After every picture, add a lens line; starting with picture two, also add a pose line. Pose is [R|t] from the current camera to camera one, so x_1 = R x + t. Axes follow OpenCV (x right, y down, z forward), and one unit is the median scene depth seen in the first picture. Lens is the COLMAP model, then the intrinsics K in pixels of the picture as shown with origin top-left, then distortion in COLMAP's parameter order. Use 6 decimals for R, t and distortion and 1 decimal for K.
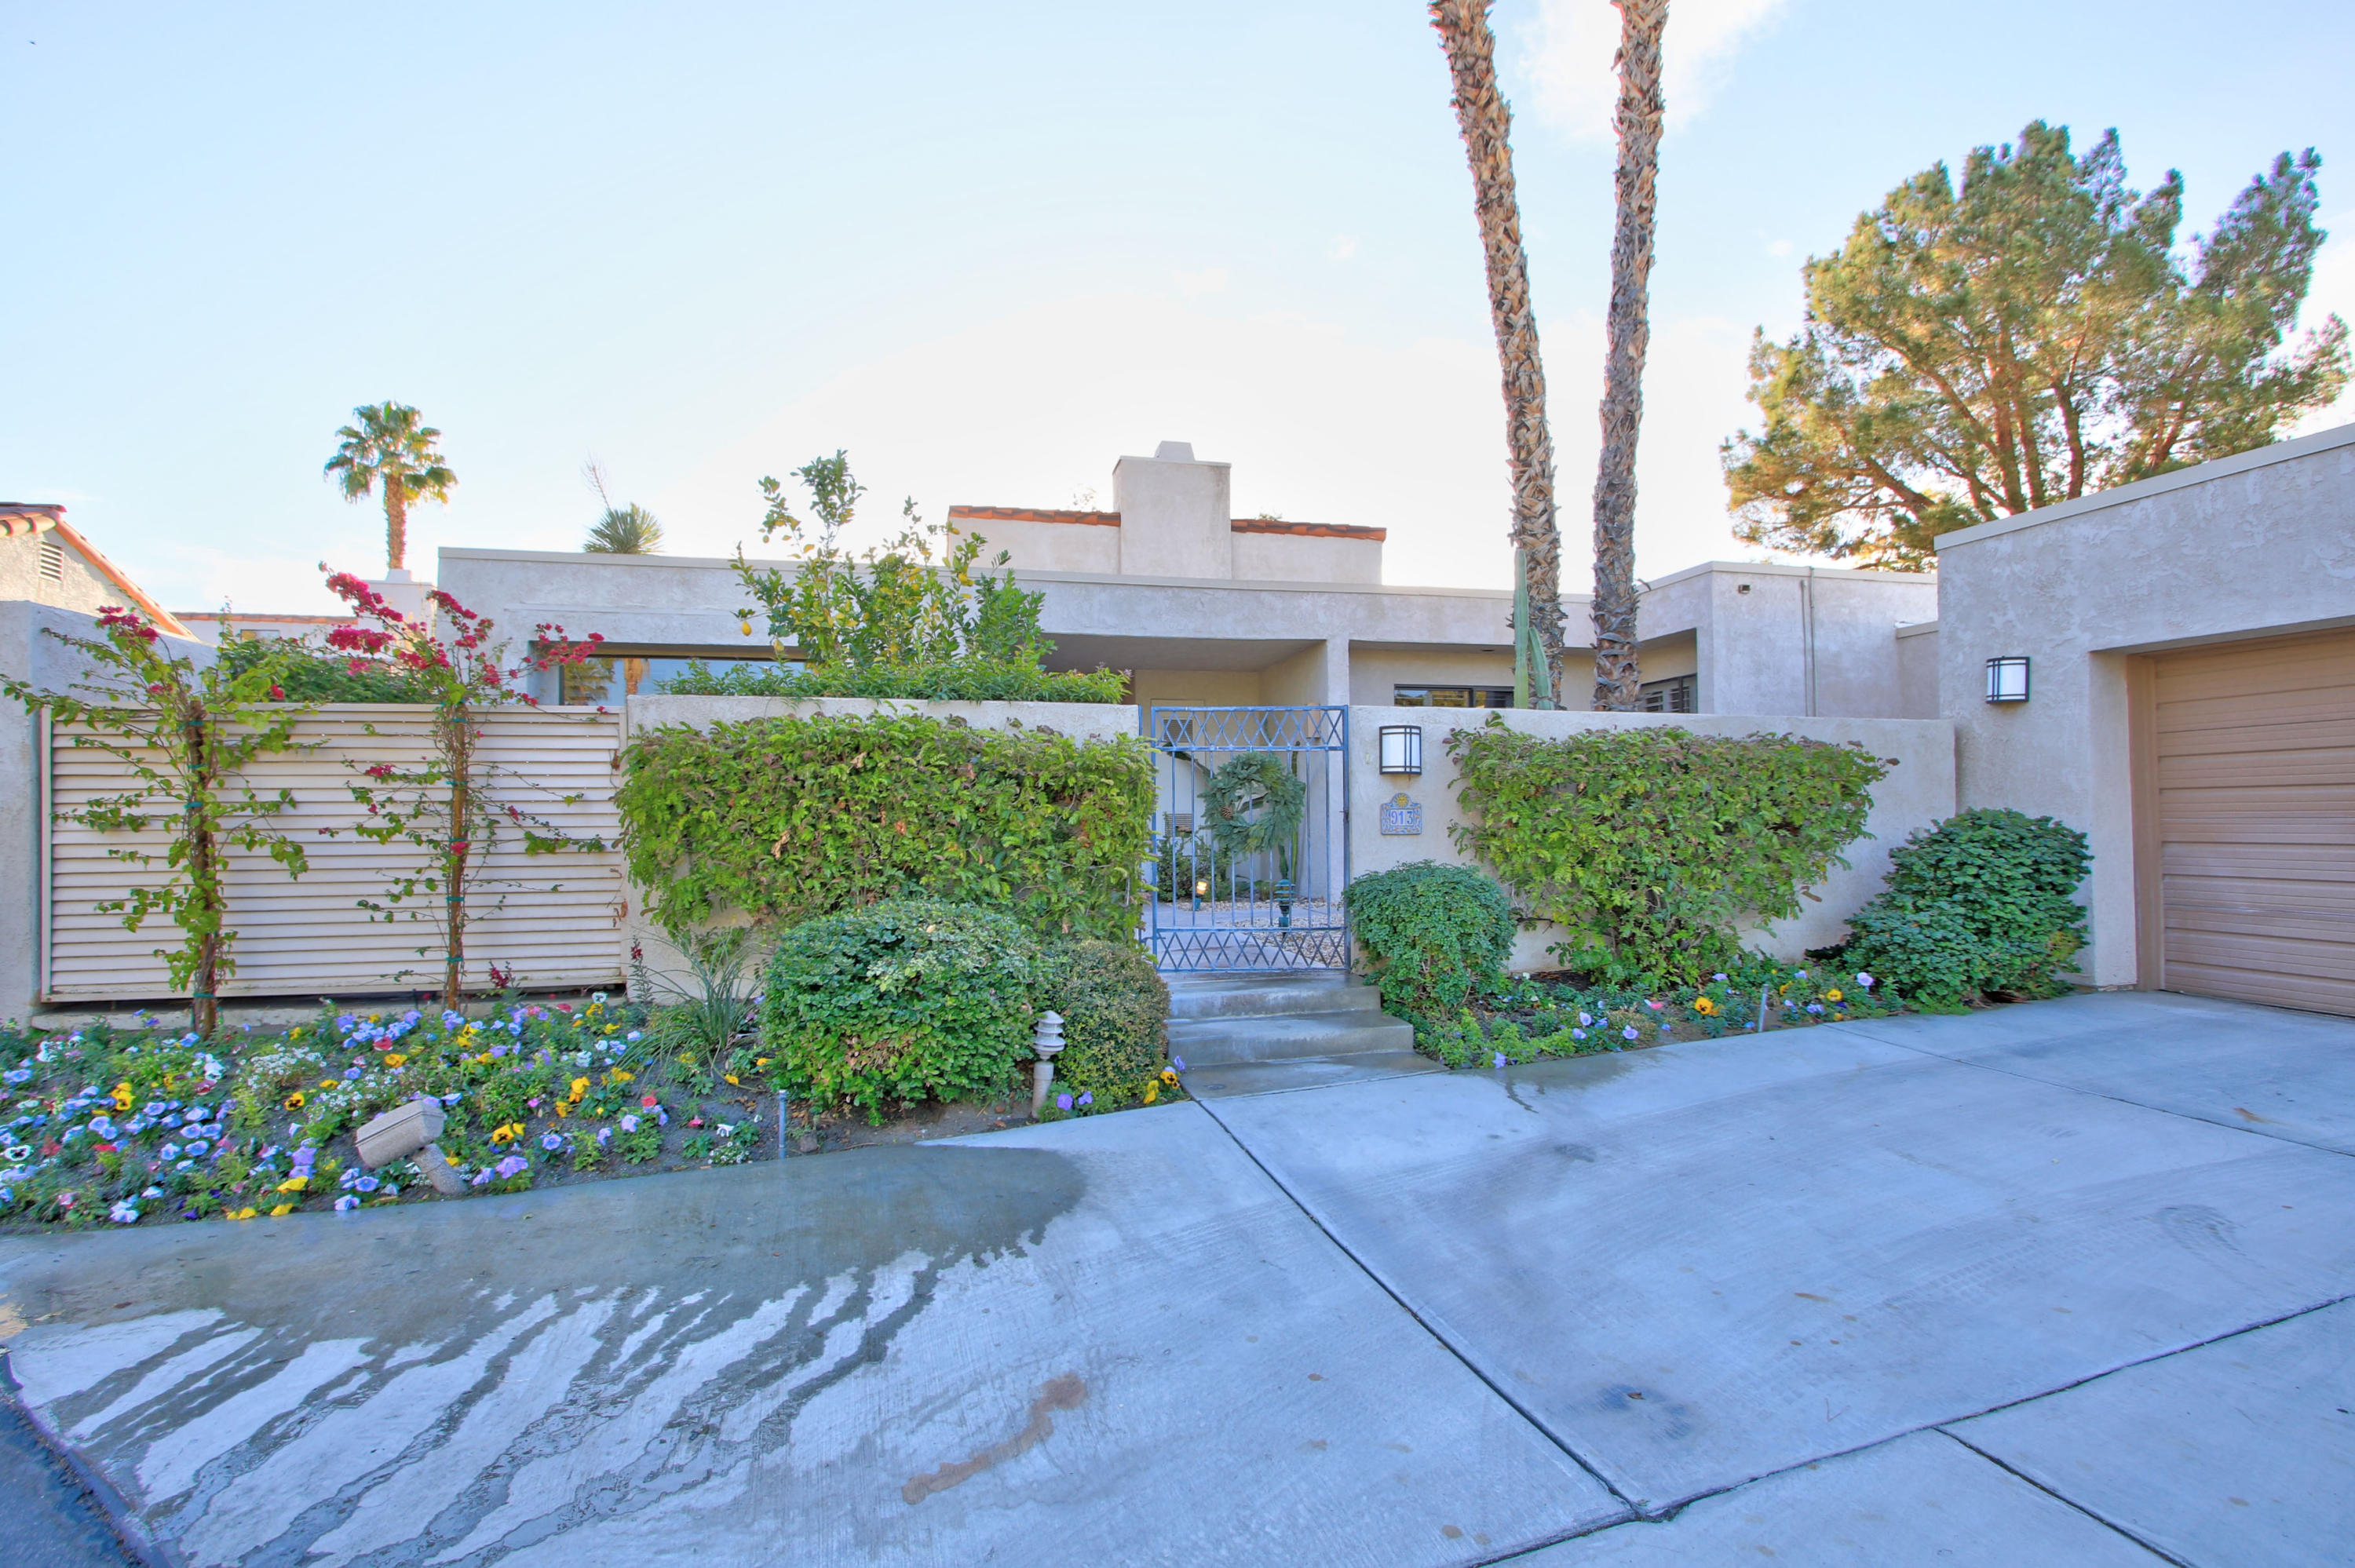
lens RADIAL K [[1130.8, 0, 1176.5], [0, 1130.8, 788.5], [0, 0, 1]] dist [-0.018766, 0.005252]
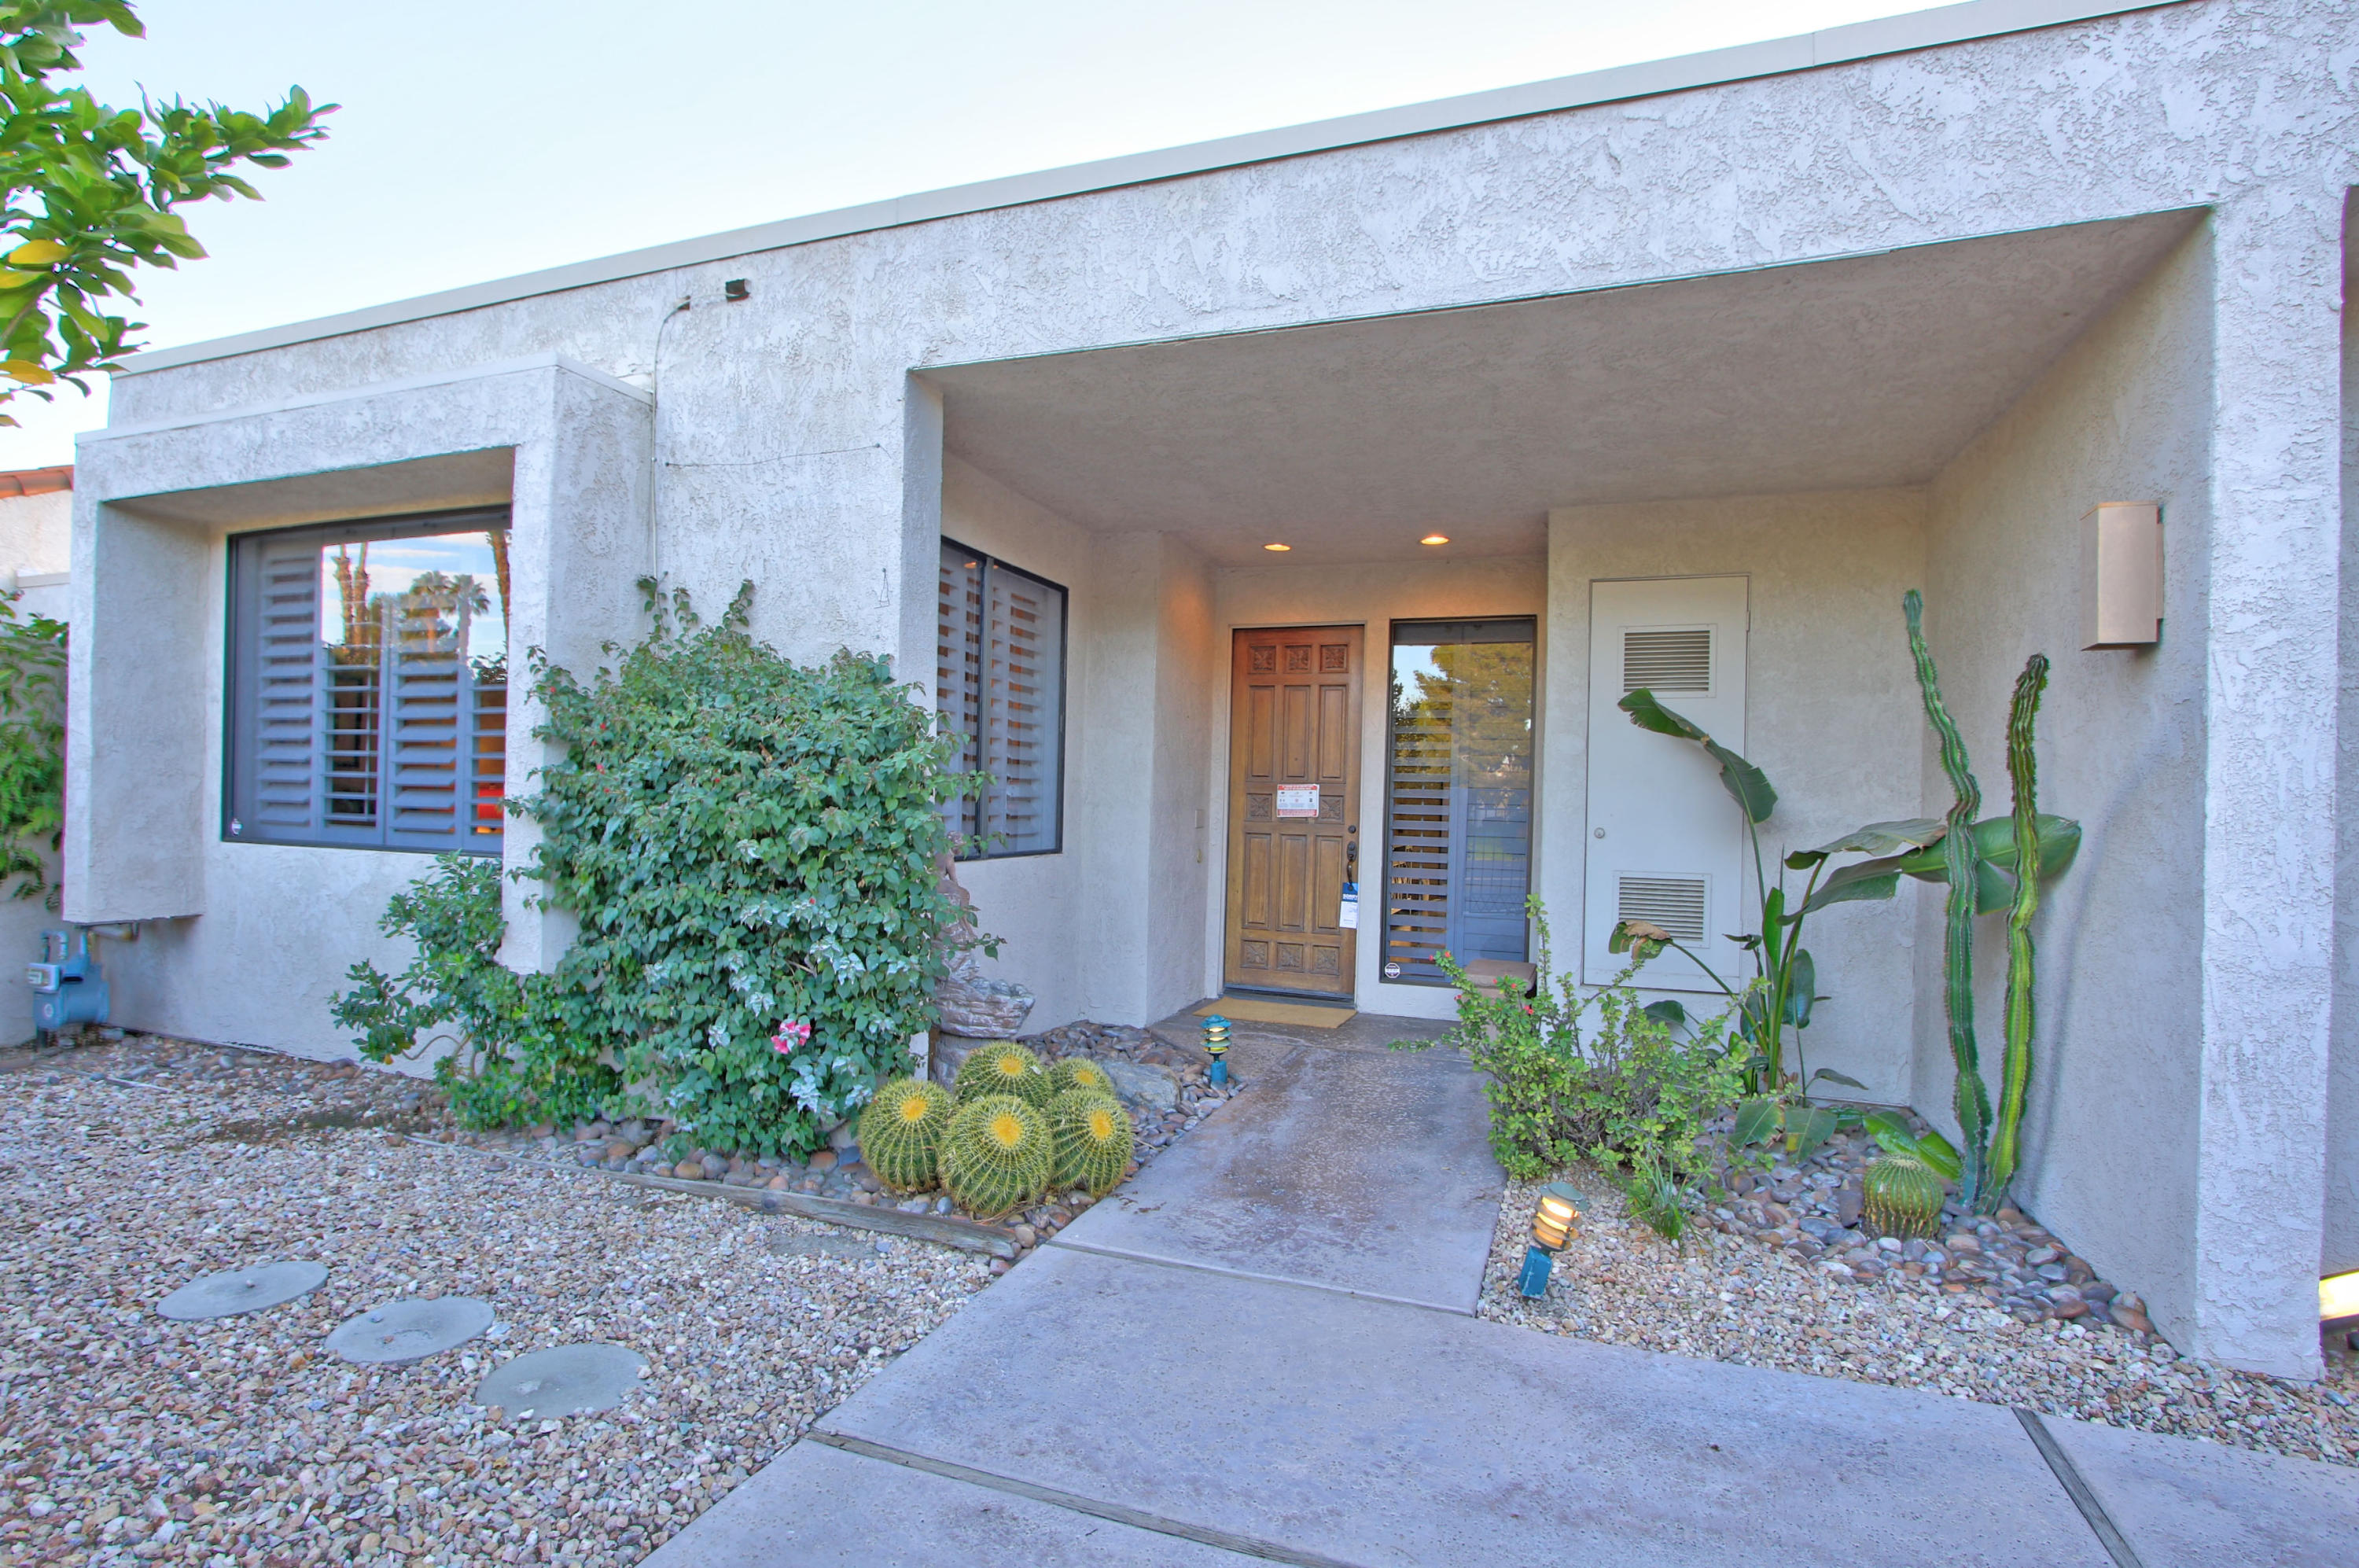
lens RADIAL K [[1132.9, 0, 1177.1], [0, 1132.9, 788.3], [0, 0, 1]] dist [-0.018766, 0.005252]
pose [[0.814482, 0.021855, -0.579777, 0.093918], [-0.019377, 0.999757, 0.010466, -0.009983], [0.579865, 0.002711, 0.814708, 0.678009]]
